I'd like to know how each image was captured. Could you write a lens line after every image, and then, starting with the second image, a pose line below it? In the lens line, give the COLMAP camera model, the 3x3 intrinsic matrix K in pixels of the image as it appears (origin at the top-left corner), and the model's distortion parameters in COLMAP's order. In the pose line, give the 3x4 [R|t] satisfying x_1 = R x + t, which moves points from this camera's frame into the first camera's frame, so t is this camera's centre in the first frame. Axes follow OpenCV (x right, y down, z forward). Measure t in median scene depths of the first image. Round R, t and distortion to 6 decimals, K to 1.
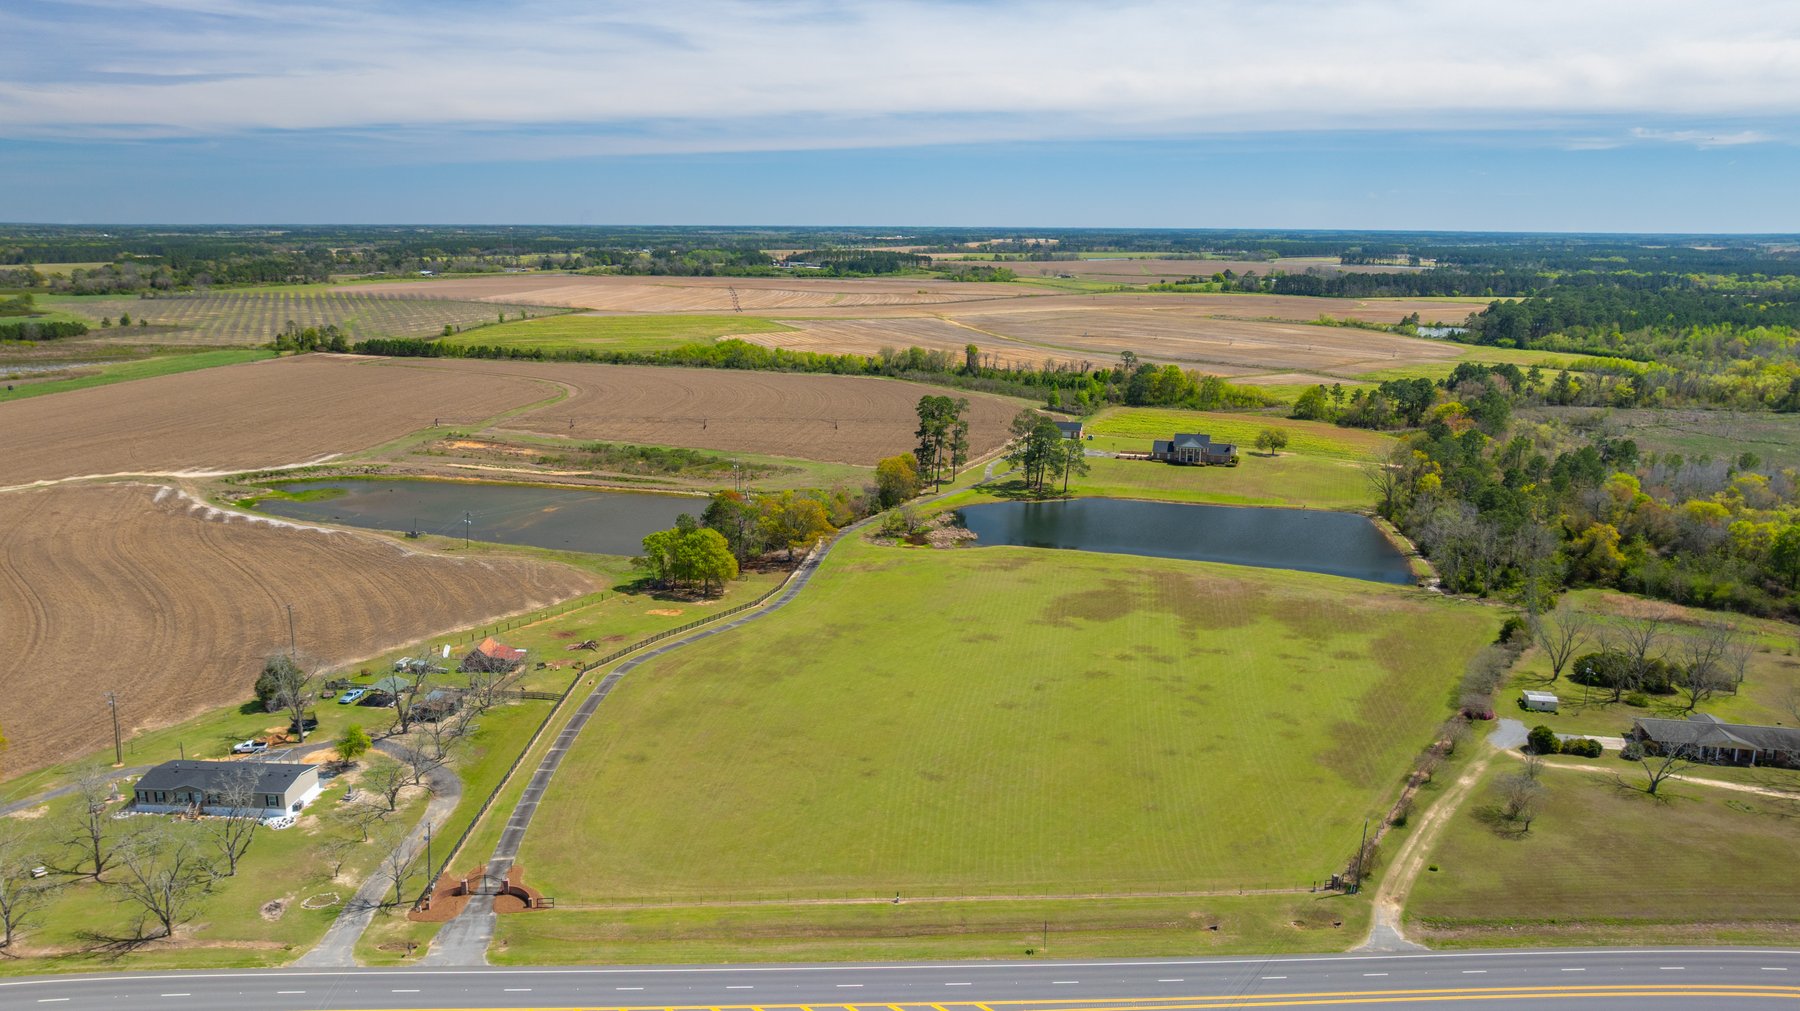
lens RADIAL K [[1267.9, 0, 906.1], [0, 1267.9, 502.6], [0, 0, 1]] dist [-0.032858, 0.030762]
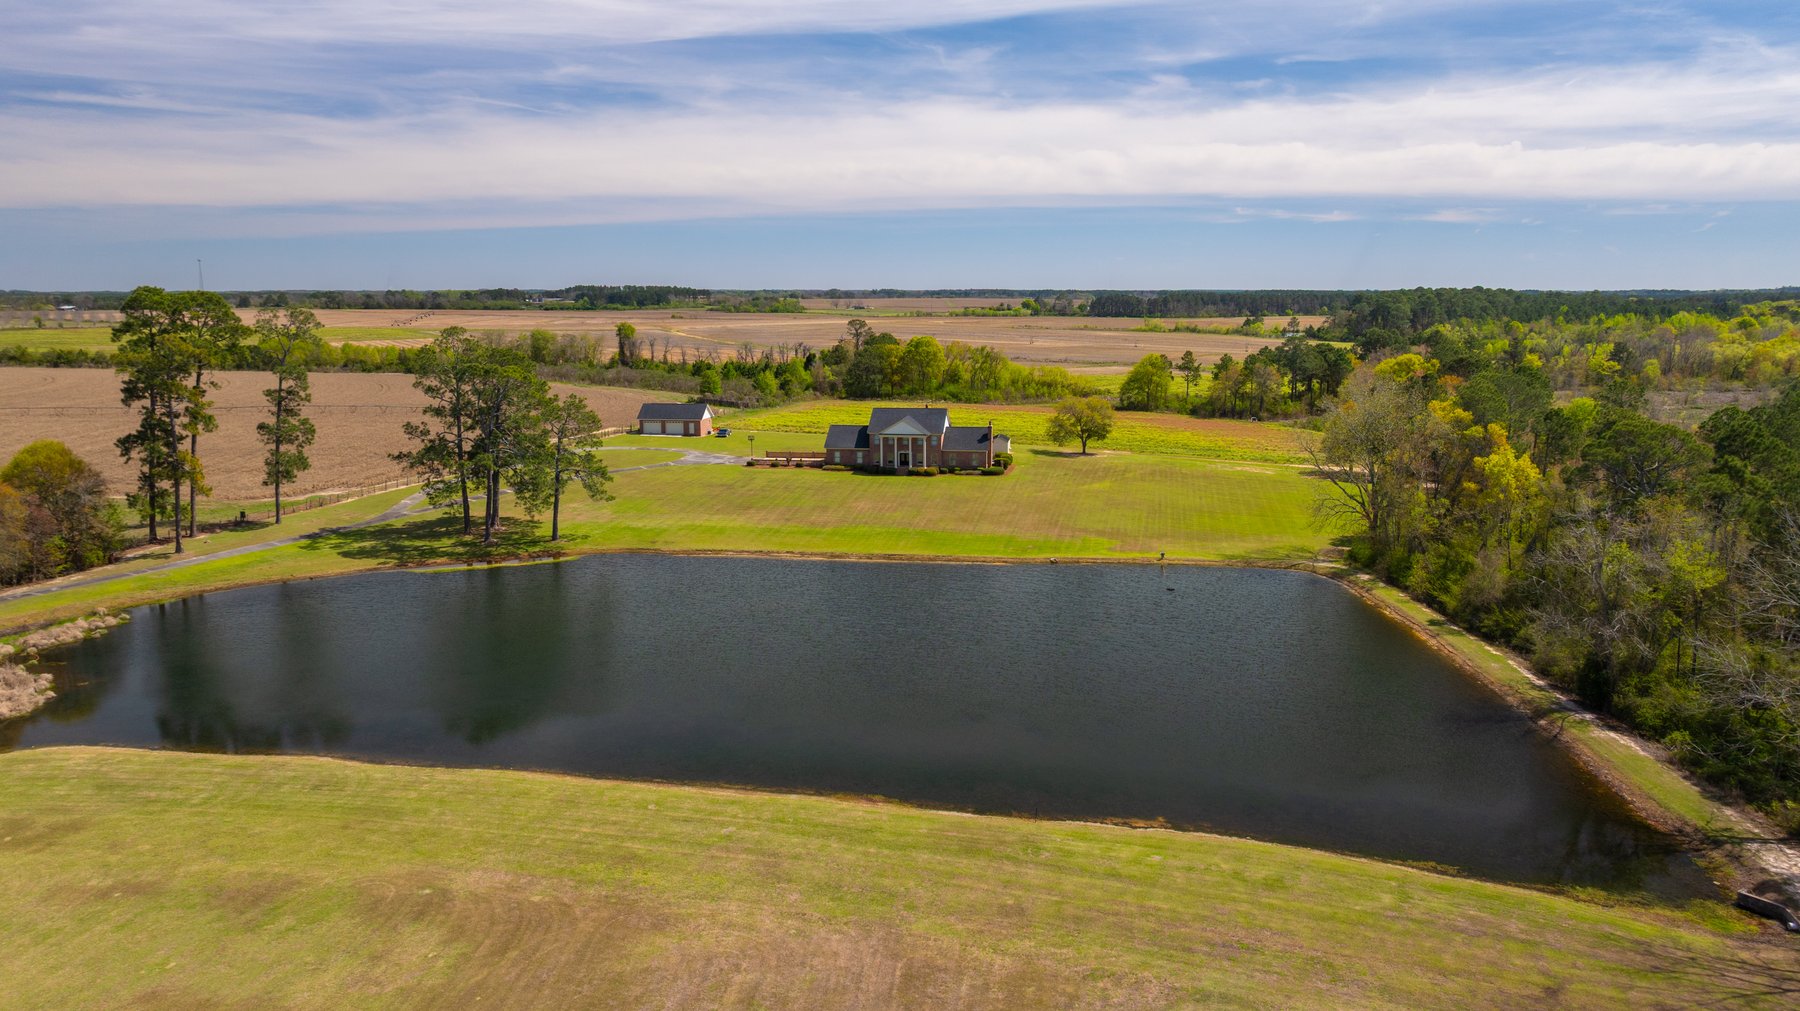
lens RADIAL K [[1267.9, 0, 897.5], [0, 1267.9, 494.7], [0, 0, 1]] dist [-0.032858, 0.030762]
pose [[0.991858, -0.028970, 0.124013, 0.169442], [0.035973, 0.997860, -0.054607, 0.002349], [-0.122166, 0.058624, 0.990777, 0.565043]]
